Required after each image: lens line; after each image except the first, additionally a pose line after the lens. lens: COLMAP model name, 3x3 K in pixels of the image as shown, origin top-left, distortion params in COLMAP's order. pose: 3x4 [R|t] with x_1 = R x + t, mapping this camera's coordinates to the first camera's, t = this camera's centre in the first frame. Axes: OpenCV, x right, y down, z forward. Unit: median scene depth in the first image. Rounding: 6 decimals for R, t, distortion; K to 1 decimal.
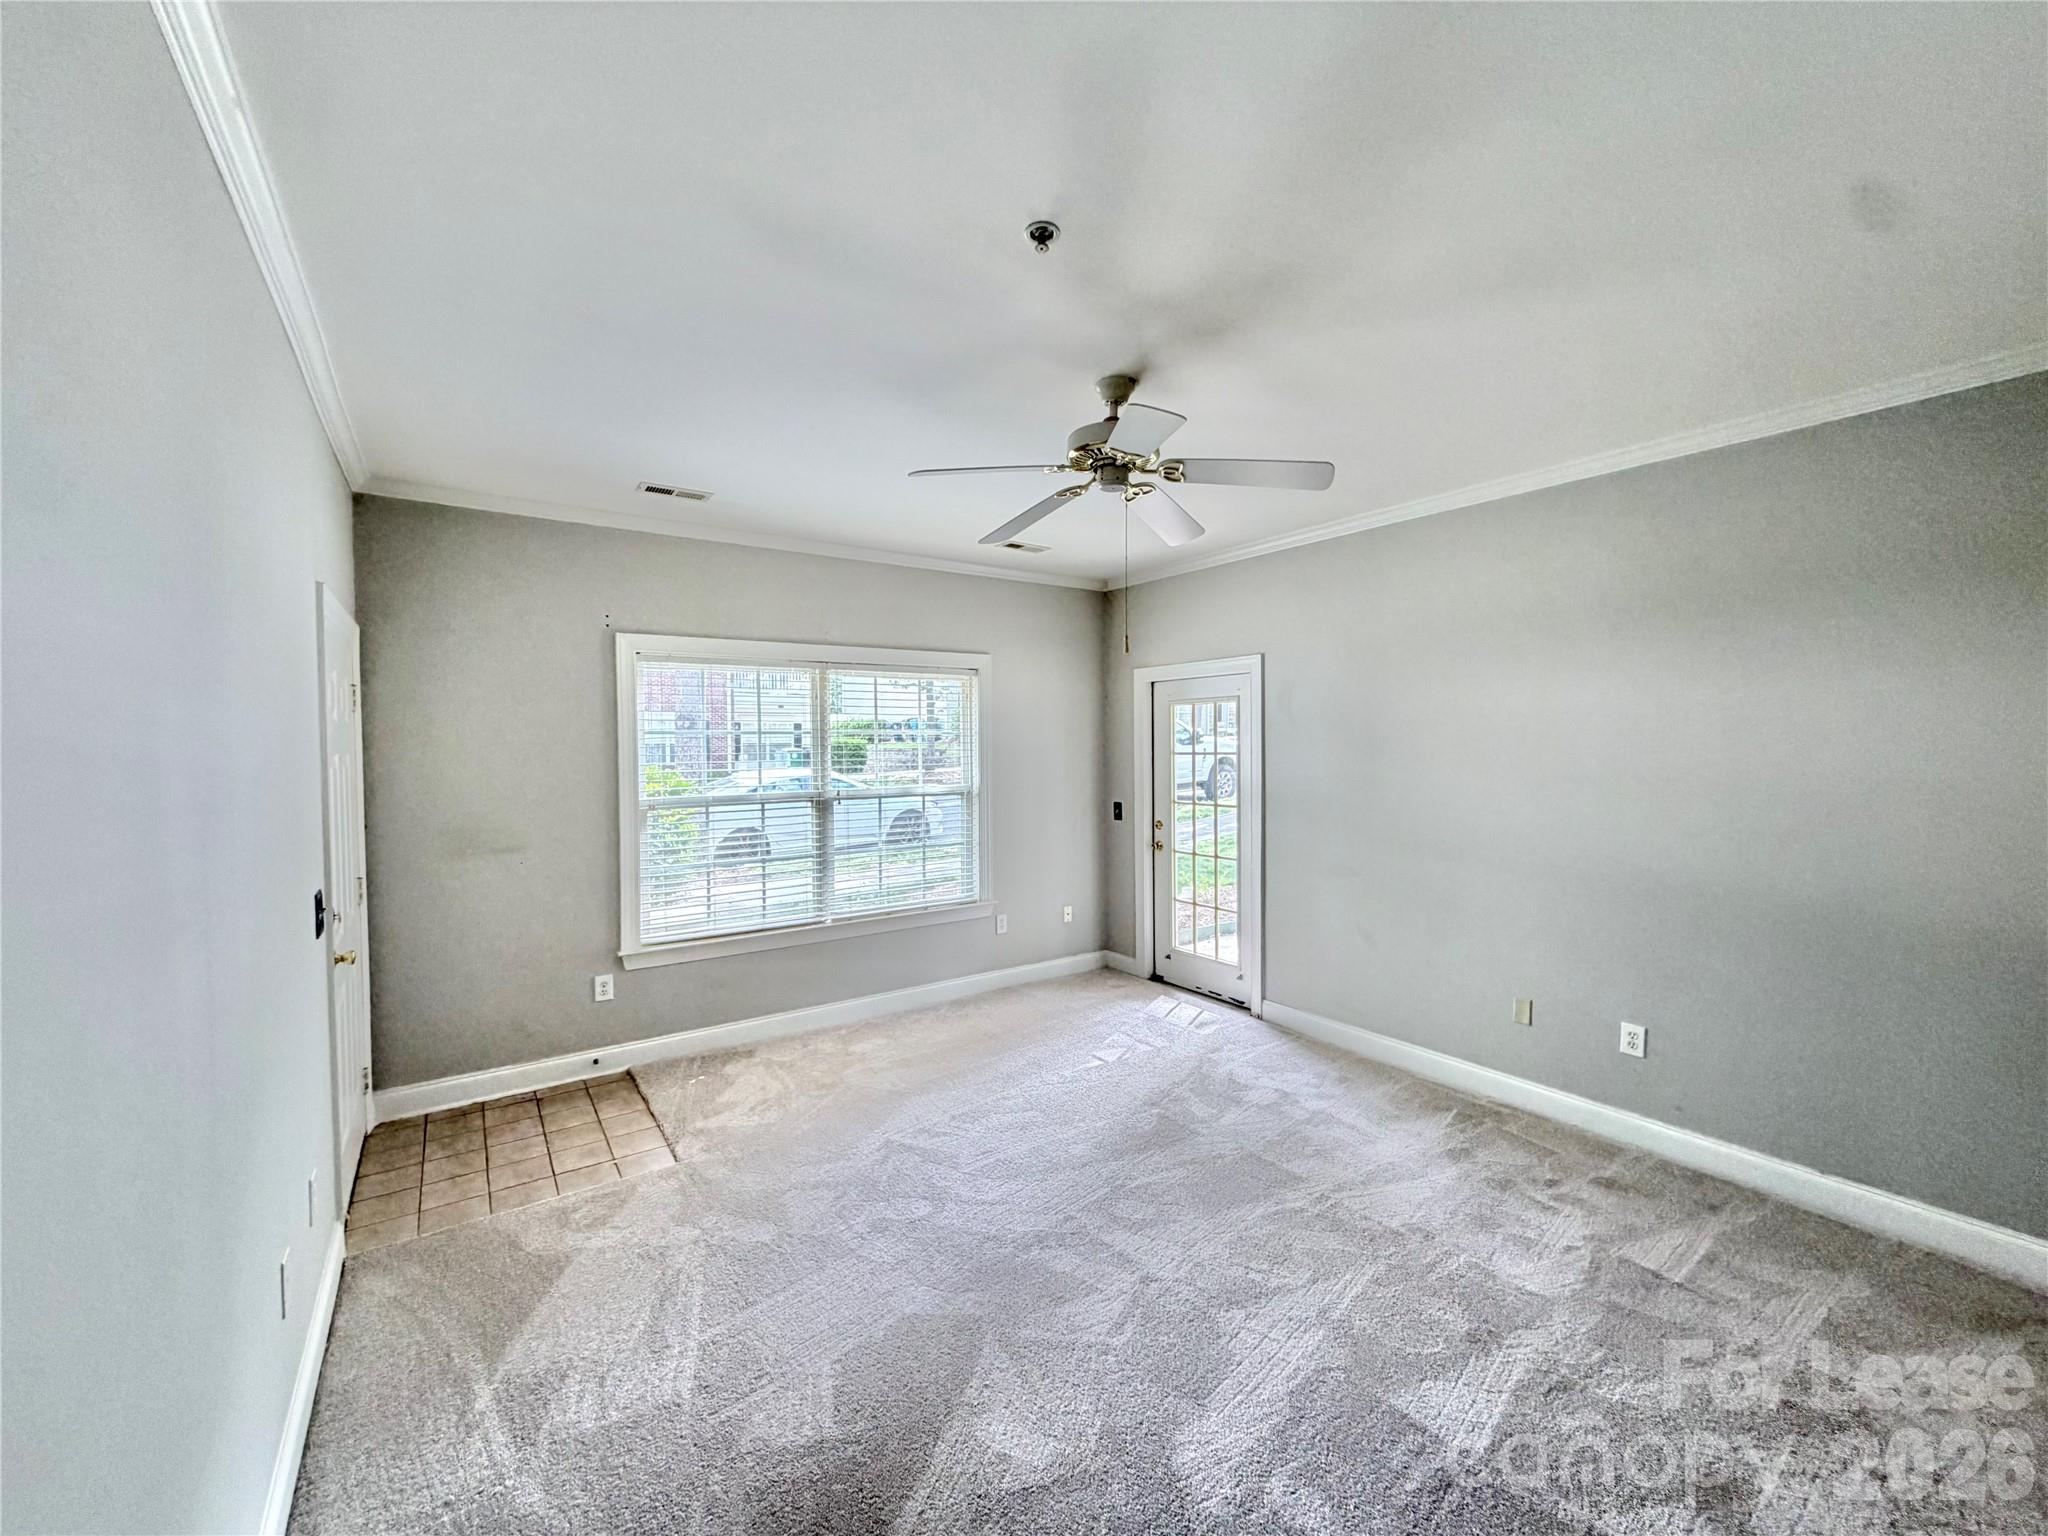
lens RADIAL K [[811.6, 0, 1024.0], [0, 811.6, 768.0], [0, 0, 1]] dist [0.000372, 0.000984]
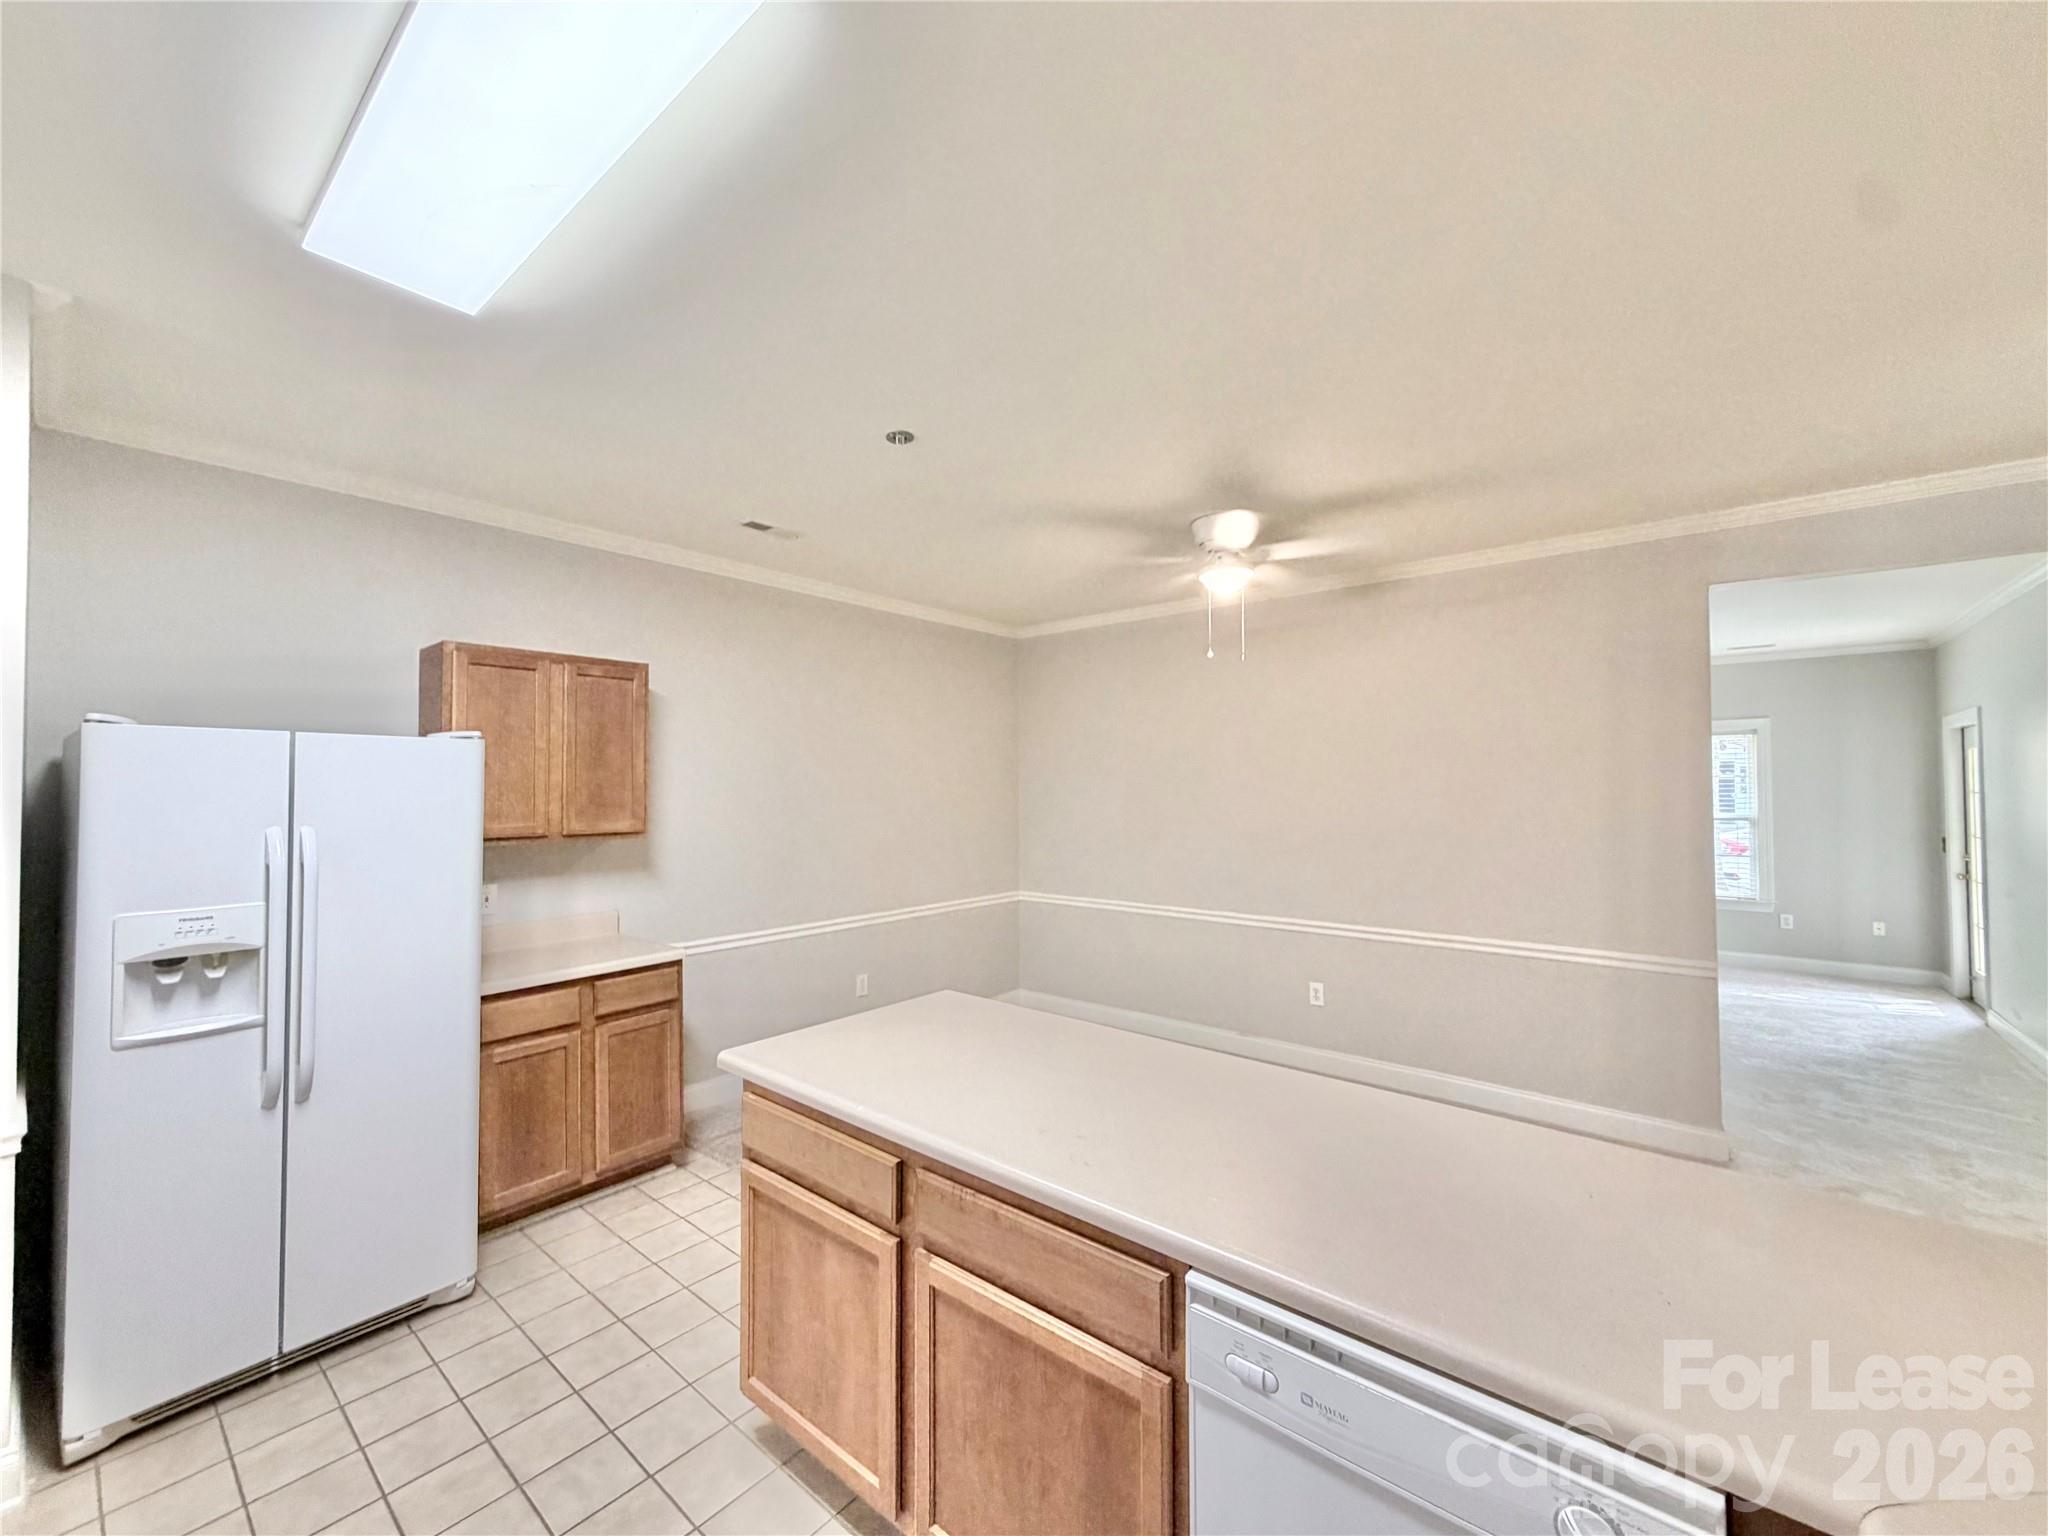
lens RADIAL K [[811.6, 0, 1024.0], [0, 811.6, 768.0], [0, 0, 1]] dist [0.000372, 0.000984]
pose [[0.265462, -0.019241, -0.963929, 1.041195], [-0.030380, 0.999137, -0.028310, 0.022315], [0.963643, 0.036800, 0.264648, -0.616368]]
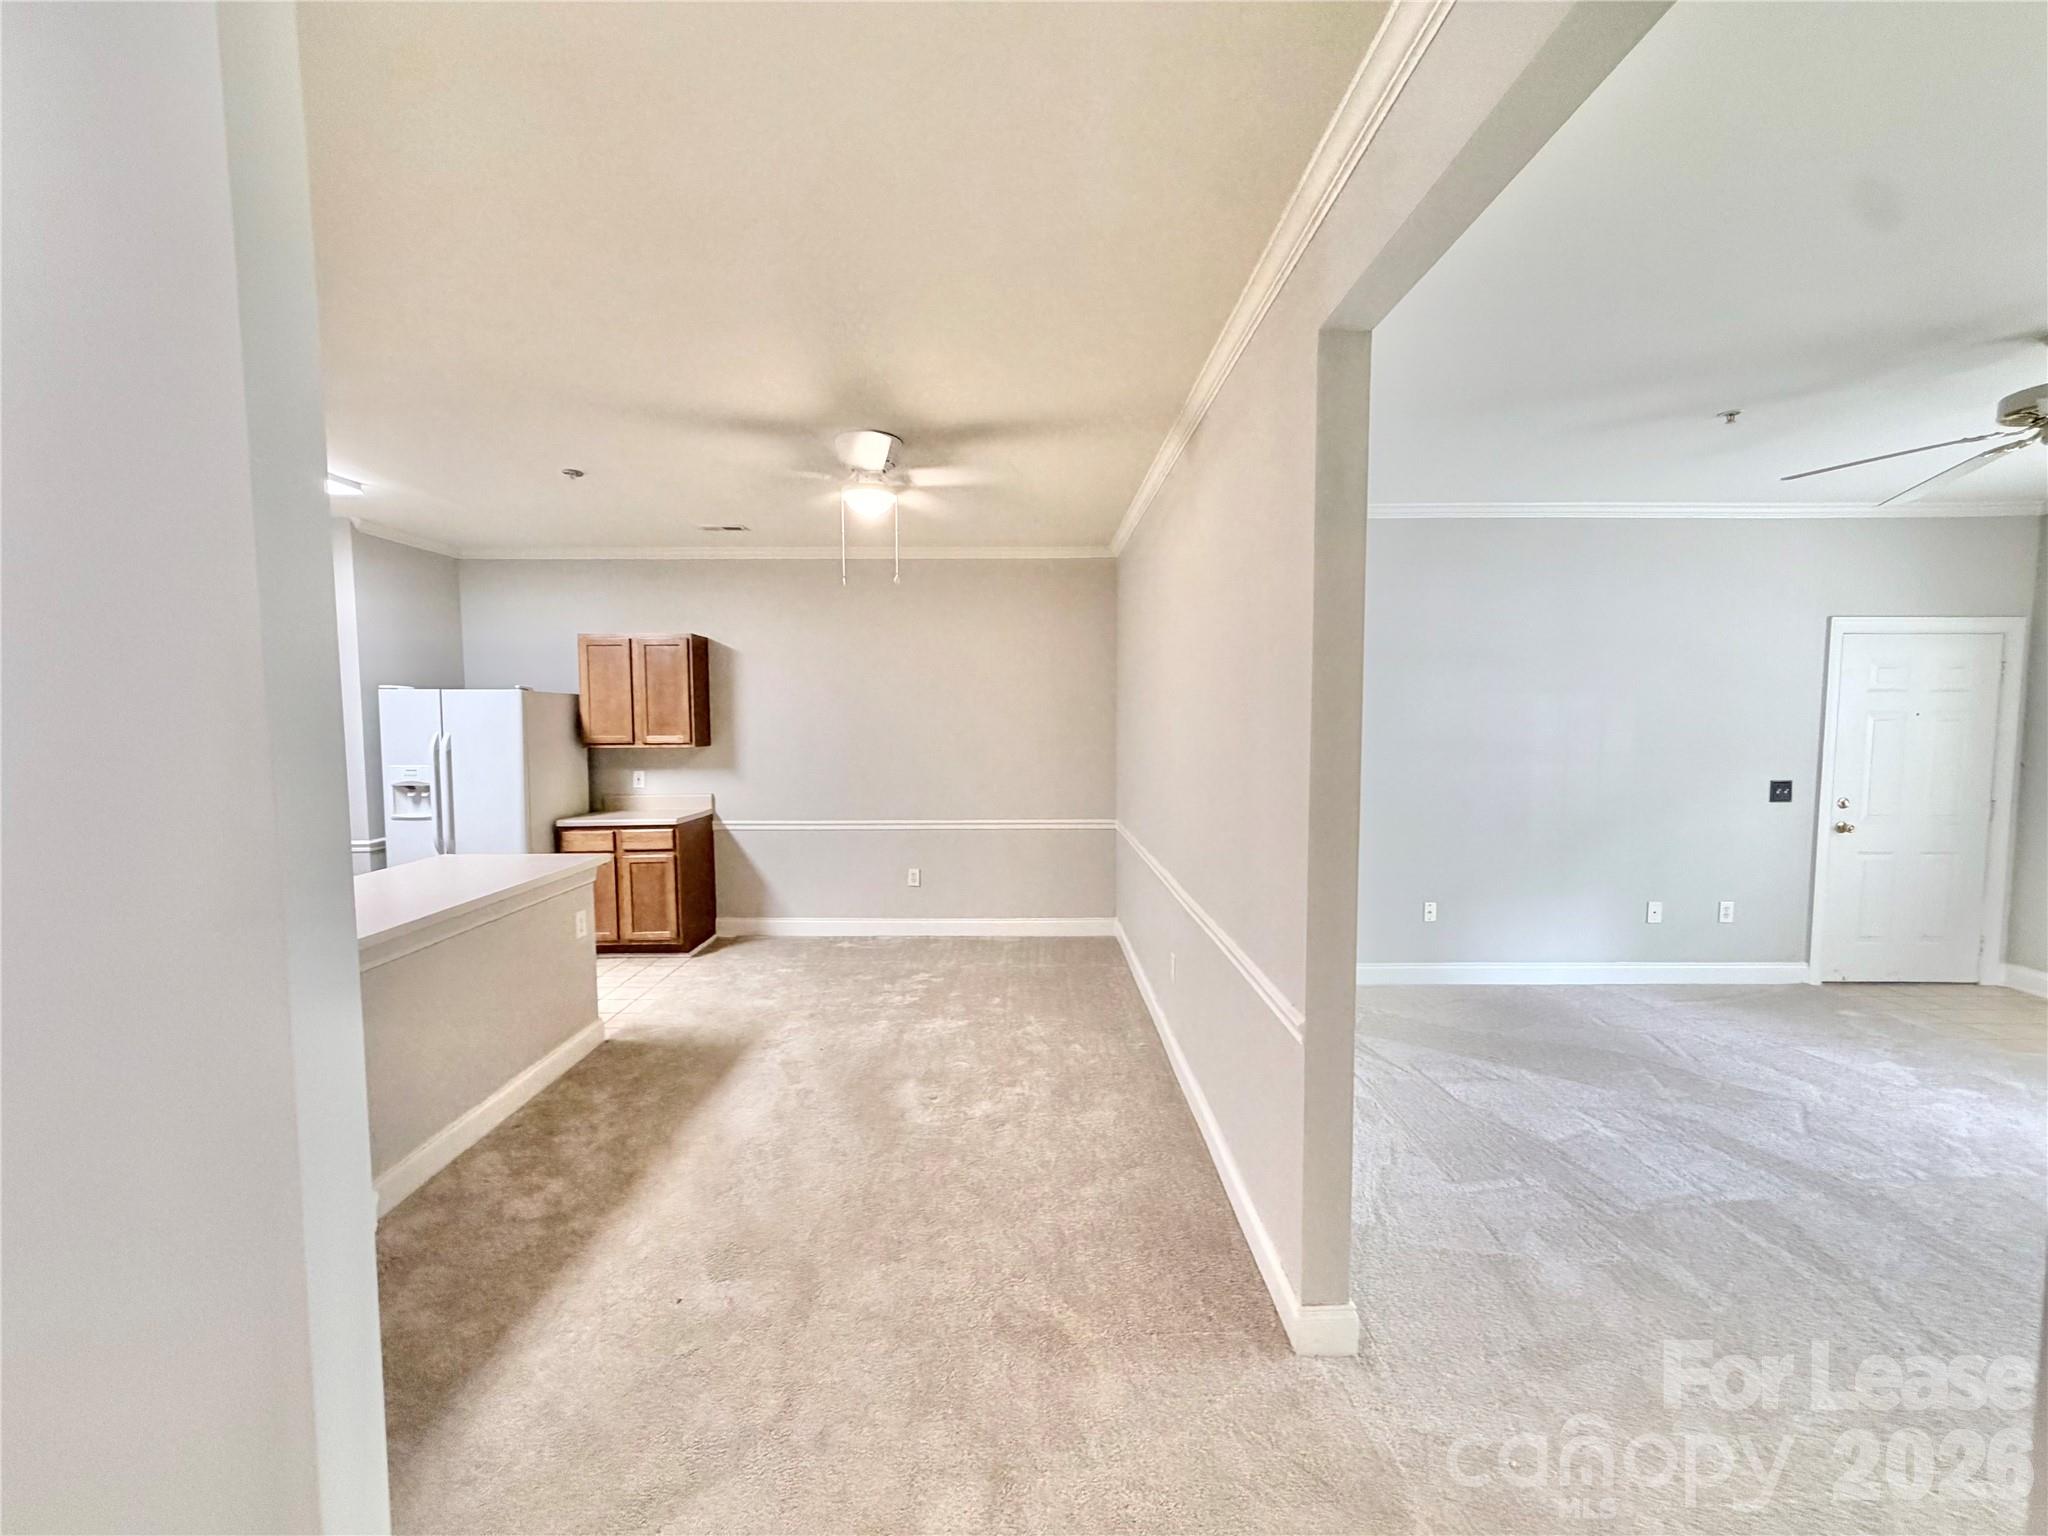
lens RADIAL K [[811.6, 0, 1024.0], [0, 811.6, 768.0], [0, 0, 1]] dist [0.000372, 0.000984]
pose [[-0.569905, 0.058216, -0.819646, 0.906350], [-0.021163, 0.996116, 0.085465, -0.003455], [0.821438, 0.066054, -0.566460, 0.299828]]
